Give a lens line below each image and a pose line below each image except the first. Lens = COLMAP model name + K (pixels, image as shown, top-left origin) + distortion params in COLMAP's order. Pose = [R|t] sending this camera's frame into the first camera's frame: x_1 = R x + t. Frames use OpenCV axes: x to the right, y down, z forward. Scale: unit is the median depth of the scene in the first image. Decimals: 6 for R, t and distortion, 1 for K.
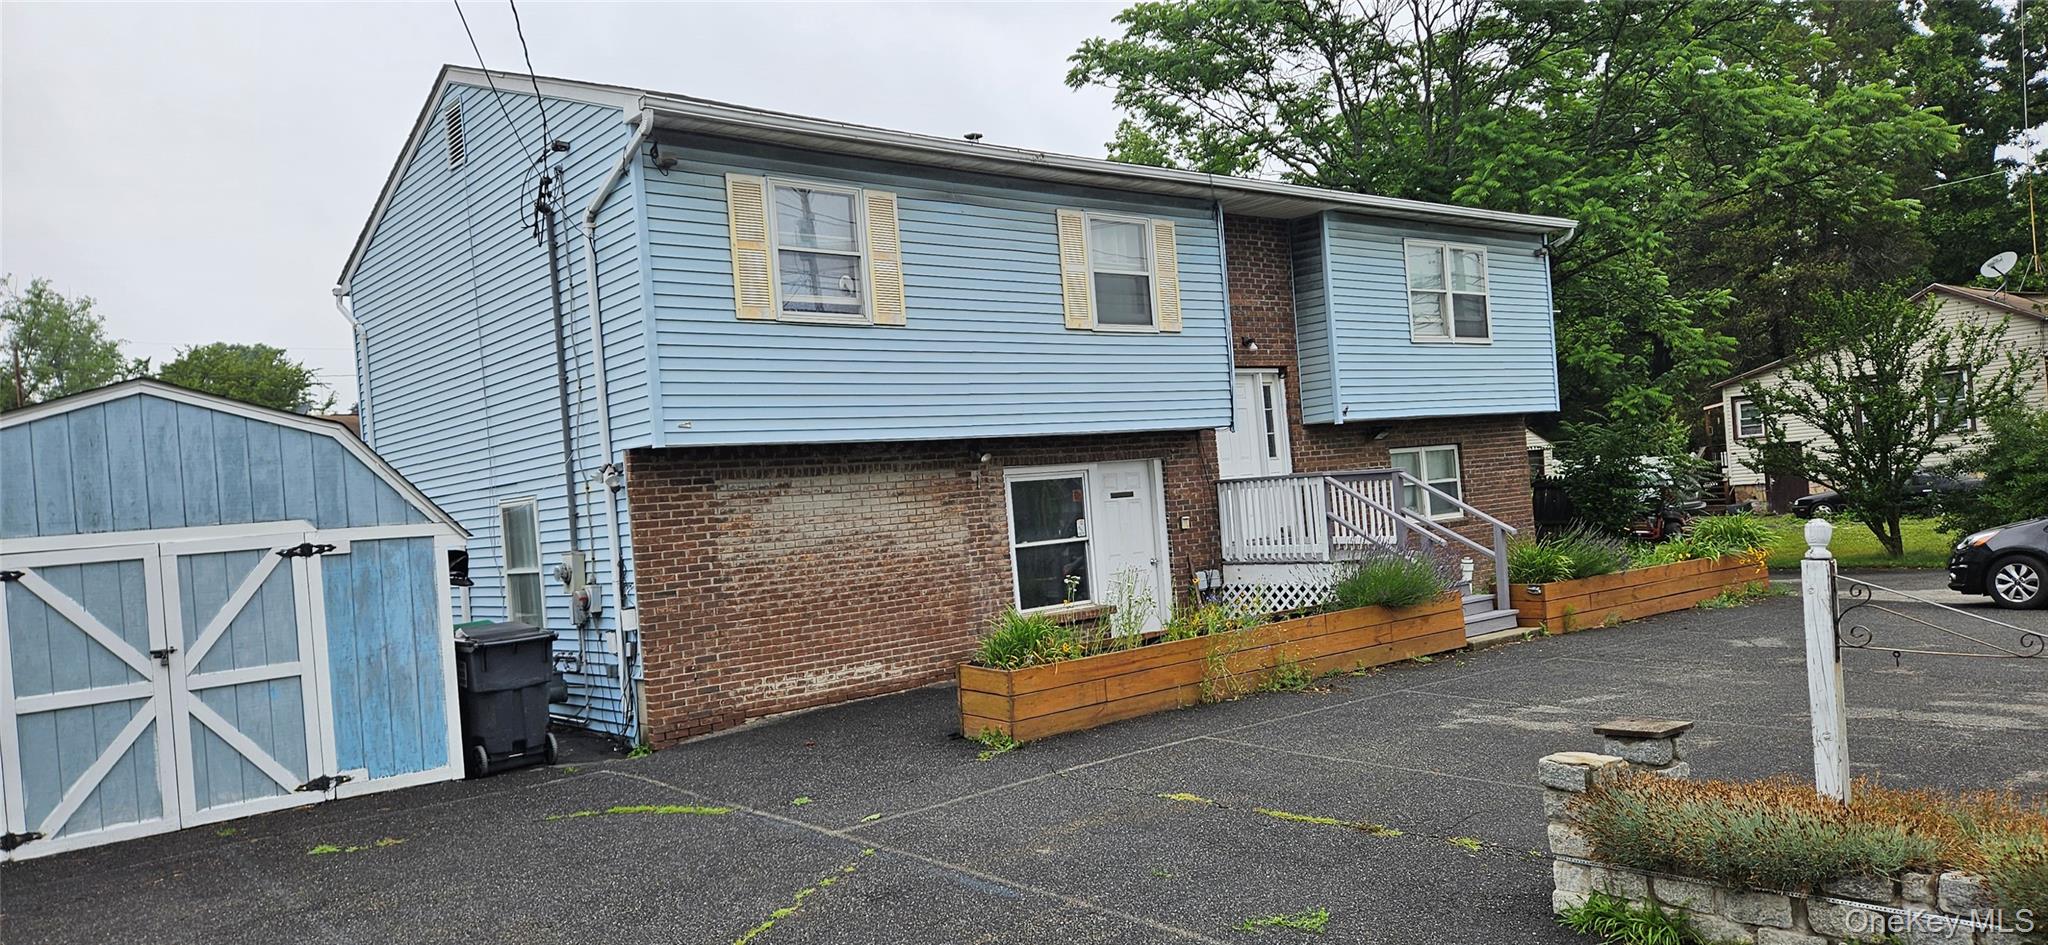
lens RADIAL K [[1398.1, 0, 1029.7], [0, 1398.1, 494.3], [0, 0, 1]] dist [0.054003, -0.007009]
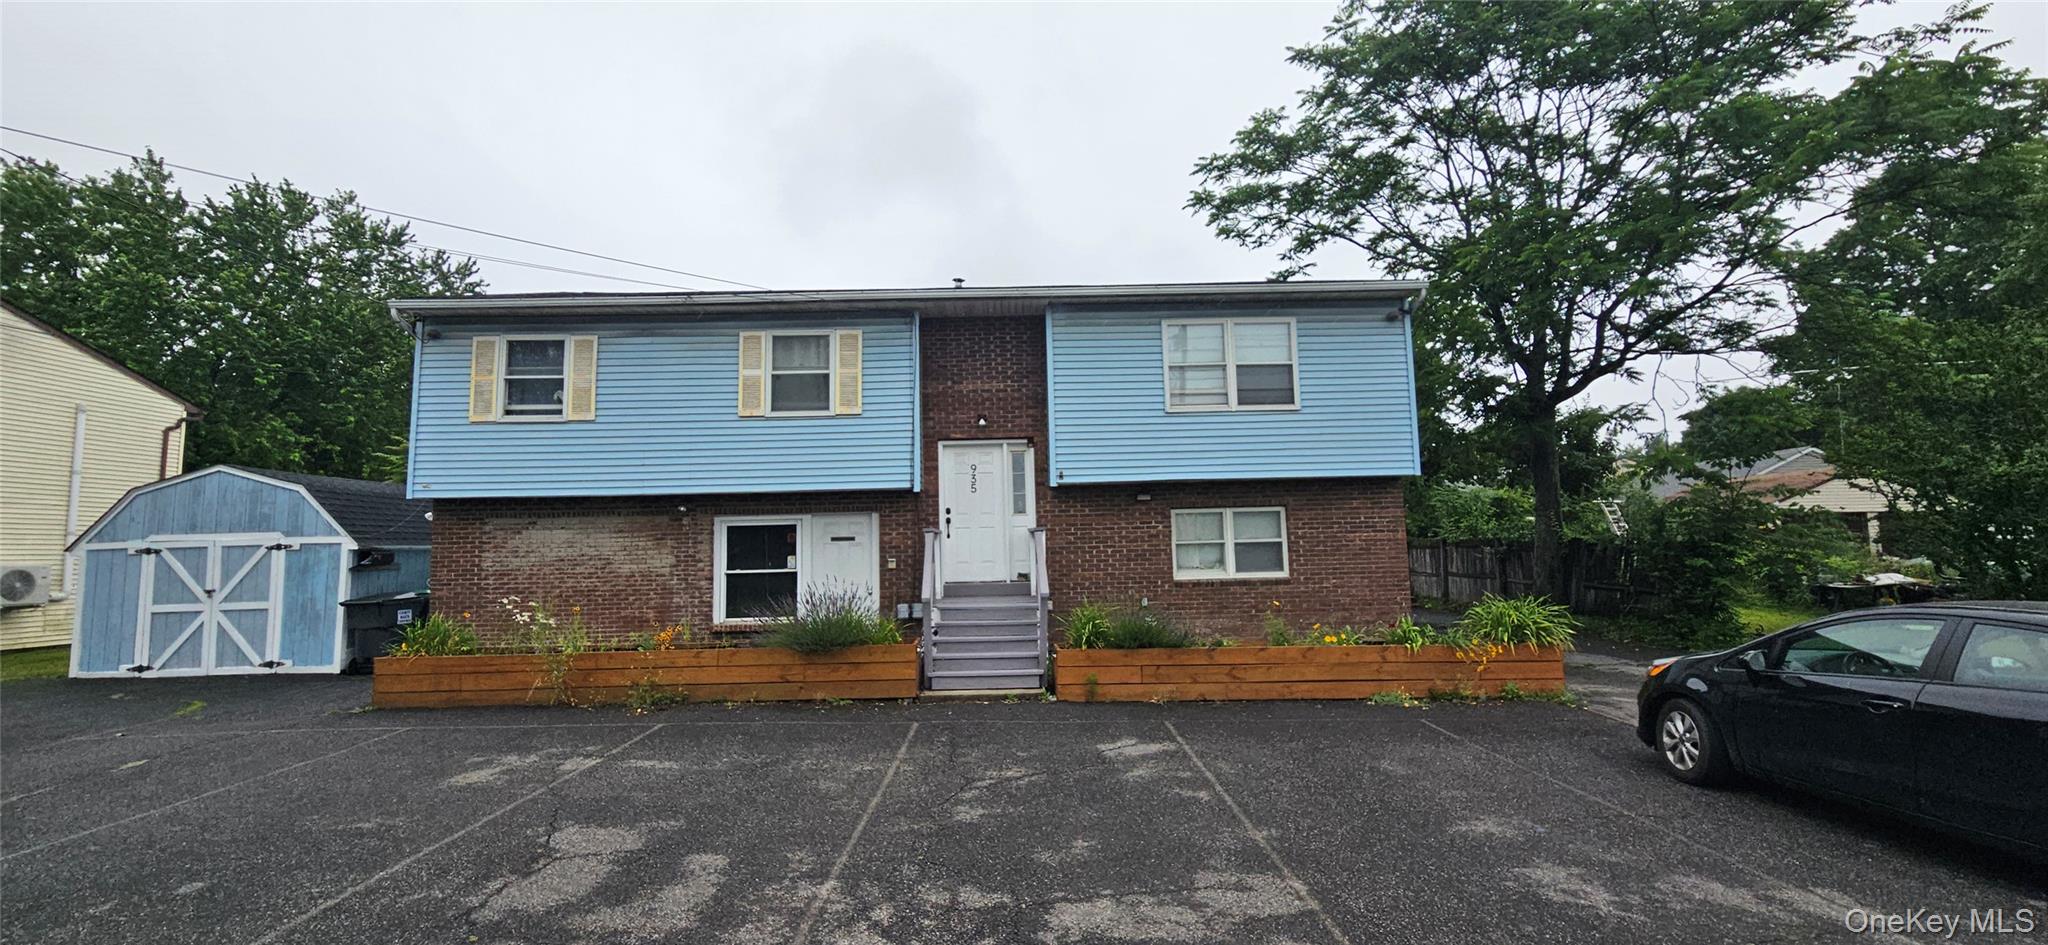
lens RADIAL K [[840.9, 0, 1023.1], [0, 840.9, 473.1], [0, 0, 1]] dist [0.001409, 0.000872]
pose [[0.766463, -0.000033, -0.642288, 0.836153], [-0.034548, 0.998550, -0.041279, -0.041177], [0.641359, 0.053829, 0.765351, 0.590193]]
